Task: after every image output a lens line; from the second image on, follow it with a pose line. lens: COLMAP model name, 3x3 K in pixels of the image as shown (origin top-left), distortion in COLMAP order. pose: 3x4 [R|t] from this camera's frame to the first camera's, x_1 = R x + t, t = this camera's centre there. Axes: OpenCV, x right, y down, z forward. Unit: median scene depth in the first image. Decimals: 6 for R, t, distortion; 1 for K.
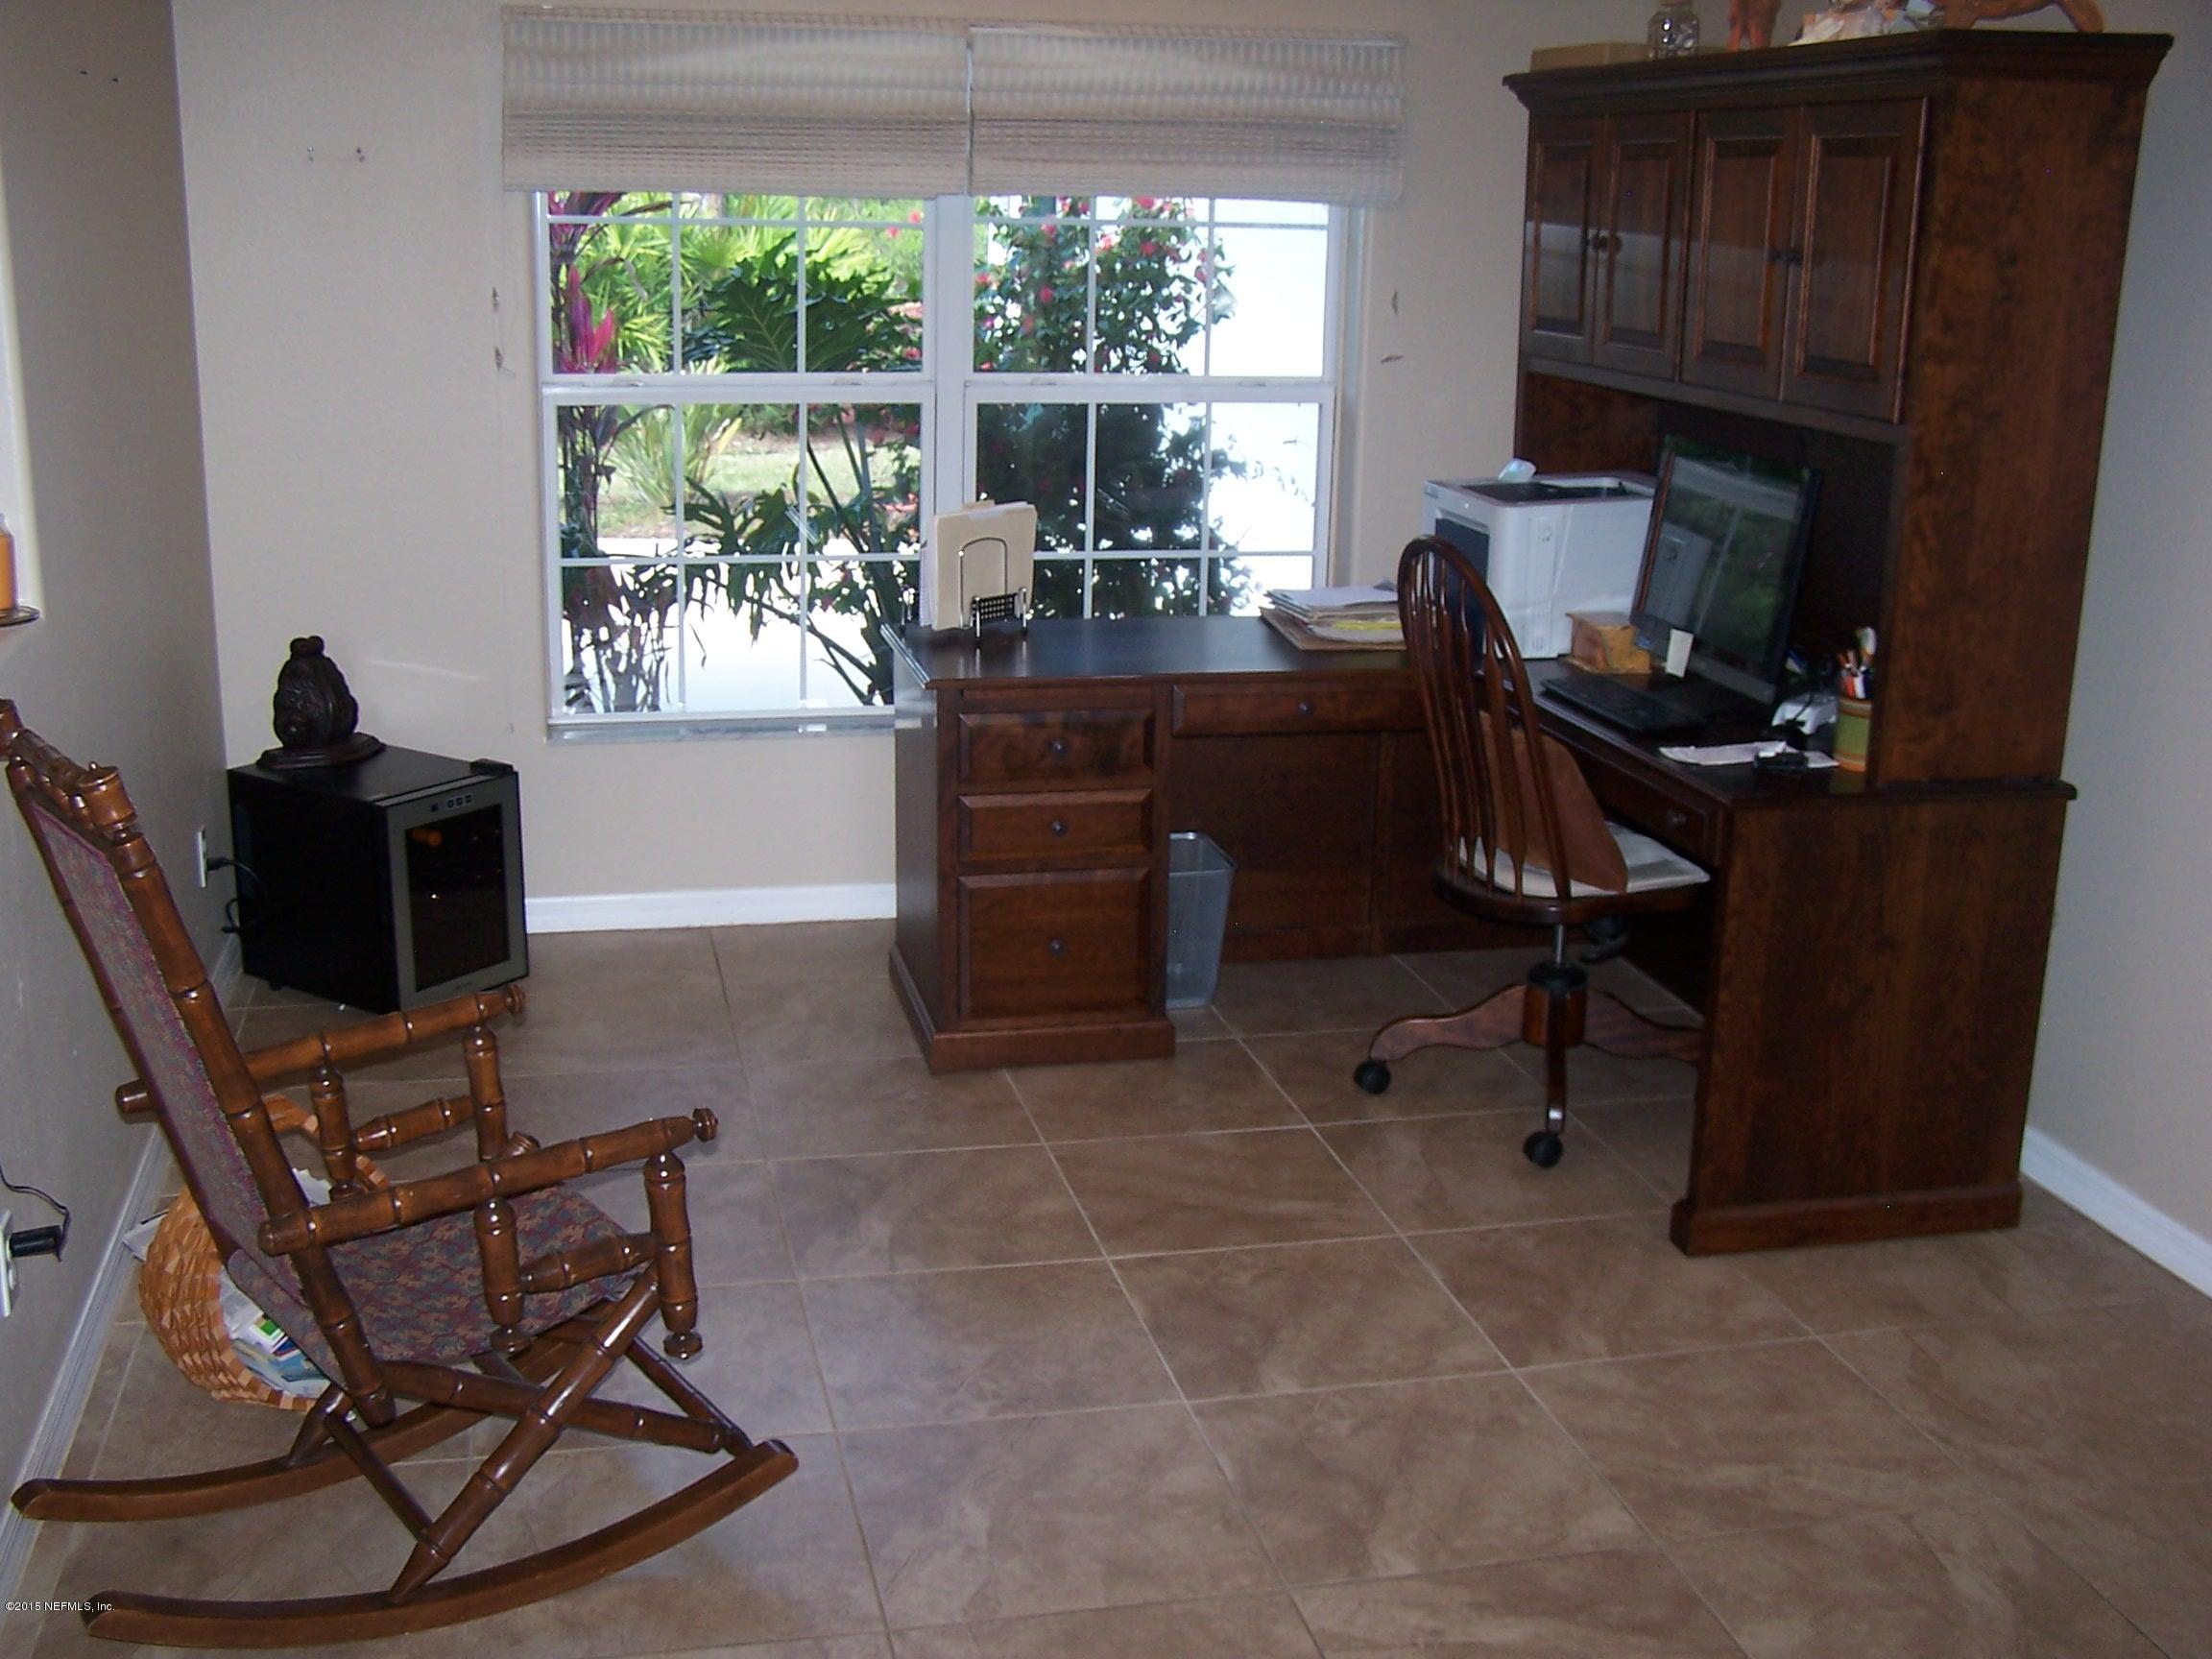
lens RADIAL K [[2440.0, 0, 1092.9], [0, 2440.0, 870.4], [0, 0, 1]] dist [-0.196394, 0.340192]
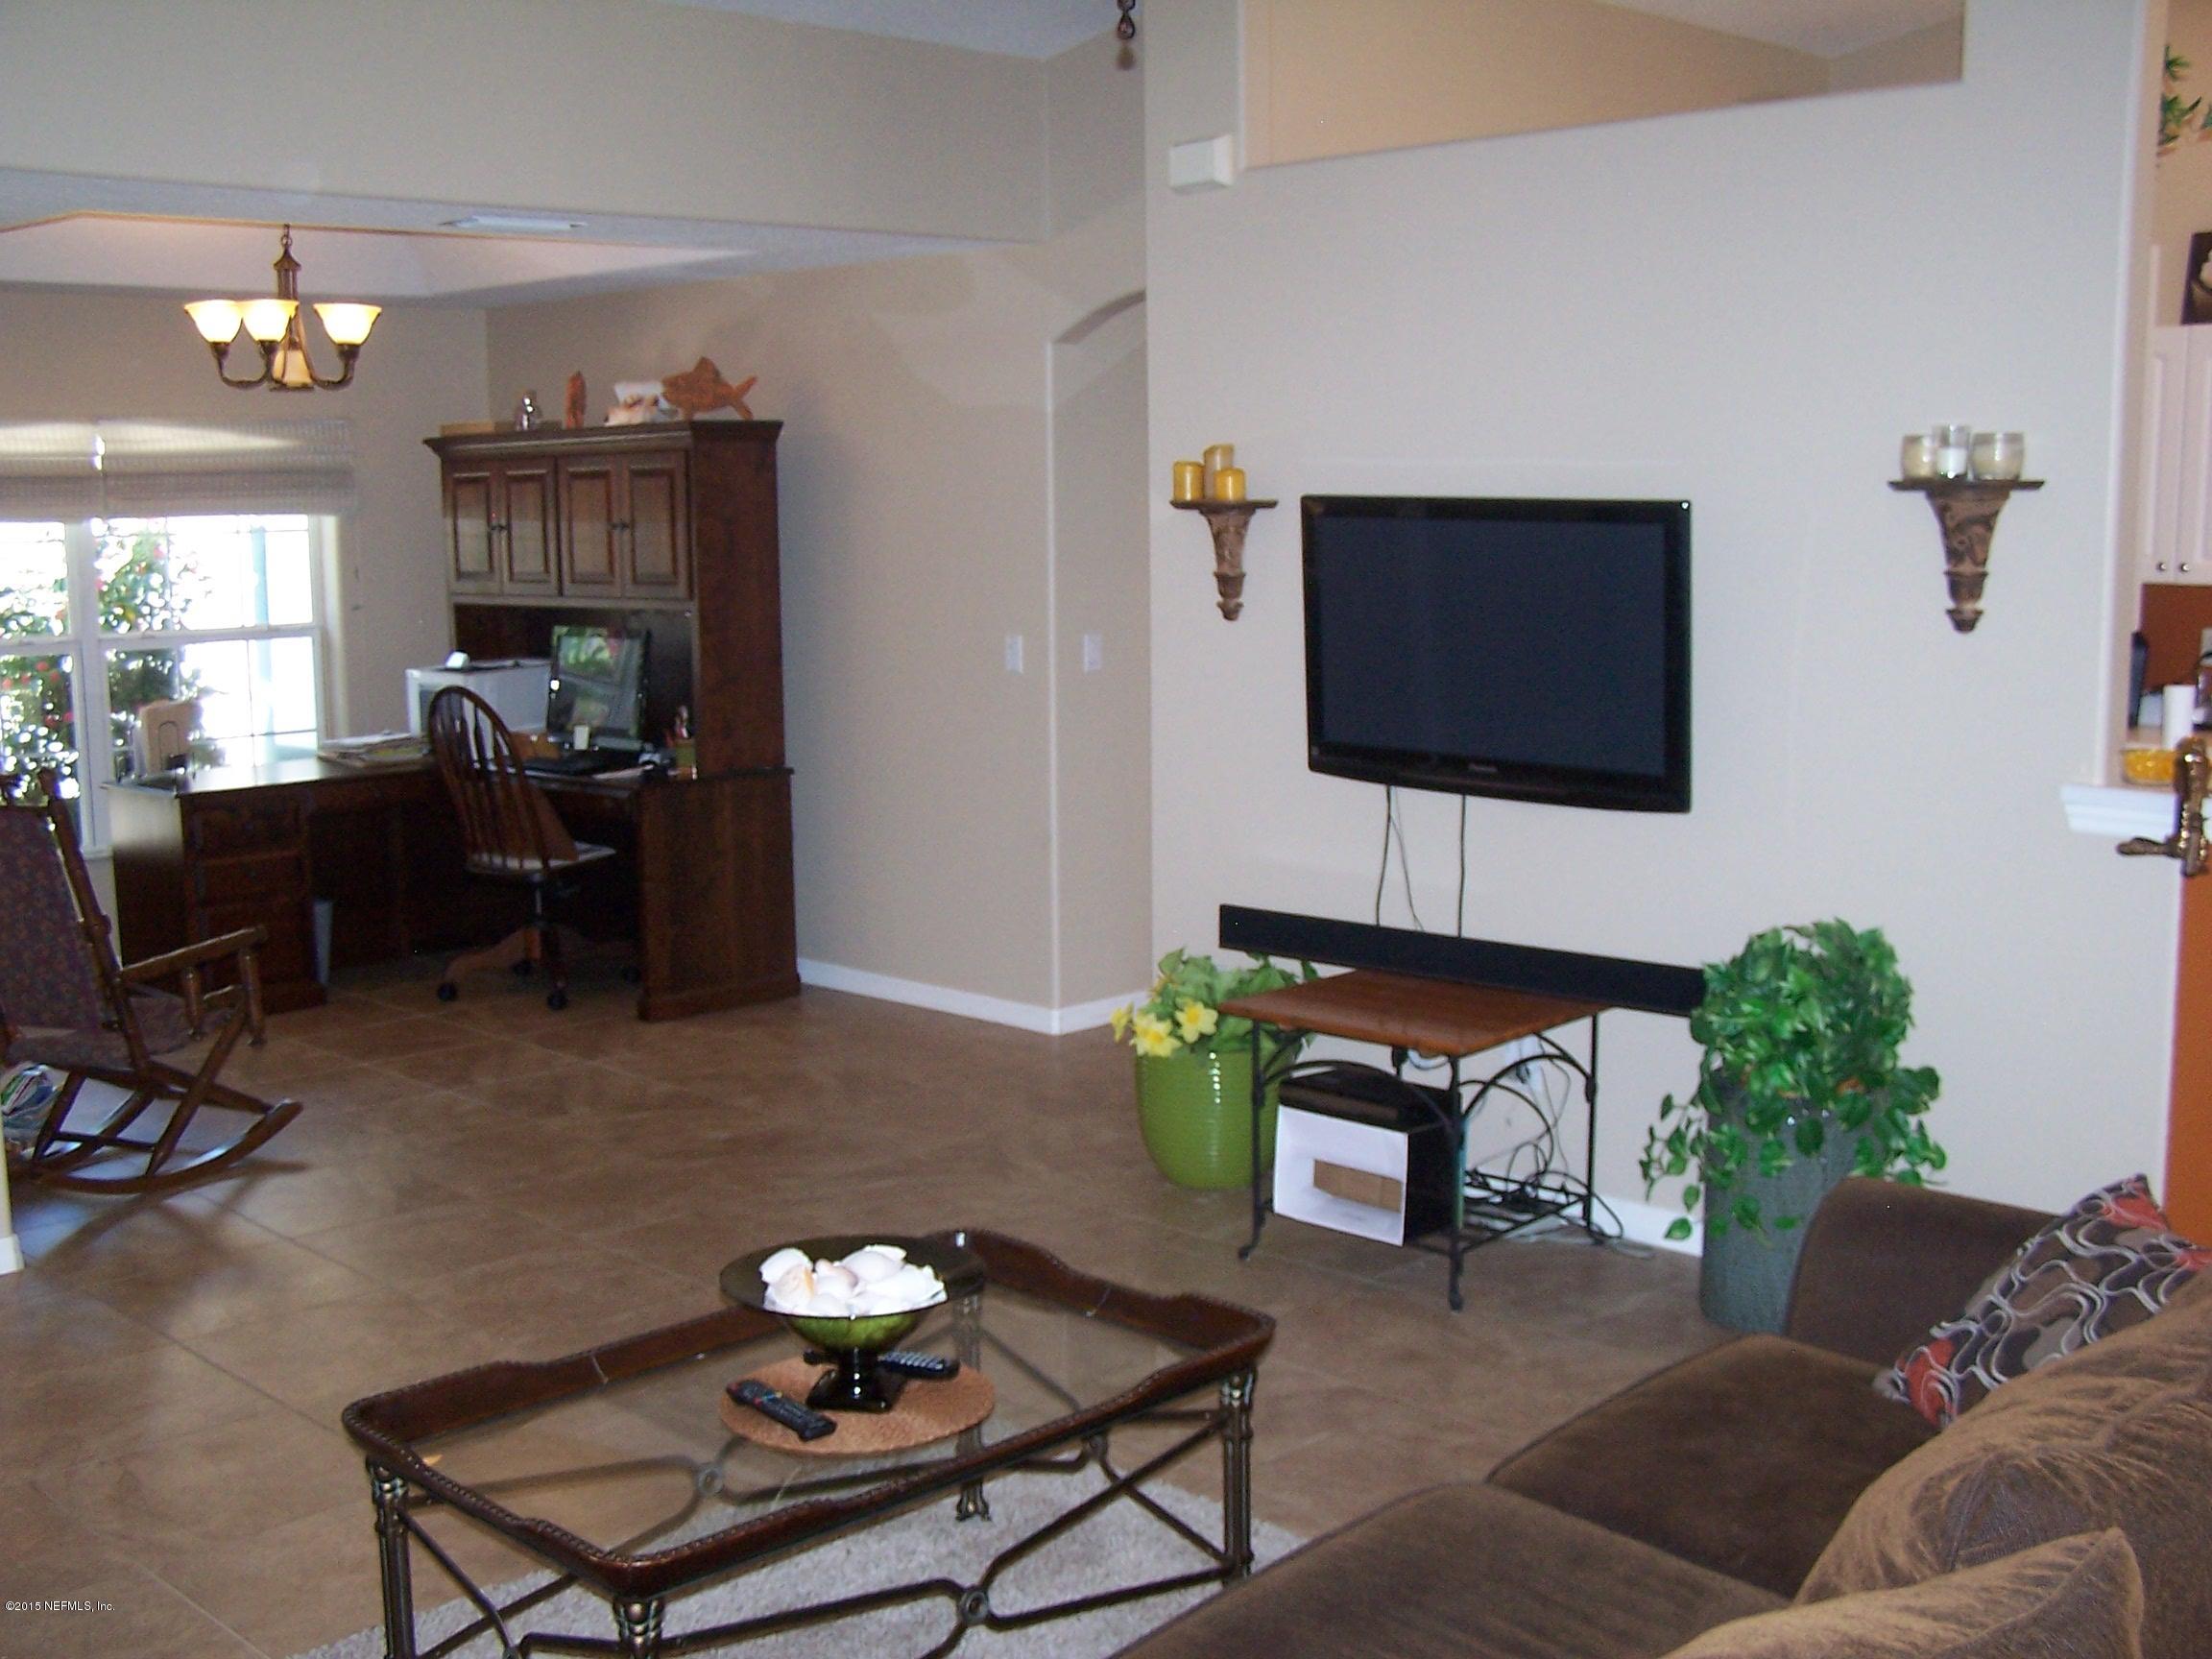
lens RADIAL K [[2440.0, 0, 1092.9], [0, 2440.0, 870.4], [0, 0, 1]] dist [-0.196394, 0.340192]
pose [[0.843828, -0.113653, 0.524440, -0.467301], [0.174867, 0.982206, -0.068505, 0.233397], [-0.507322, 0.149513, 0.848687, -0.877192]]
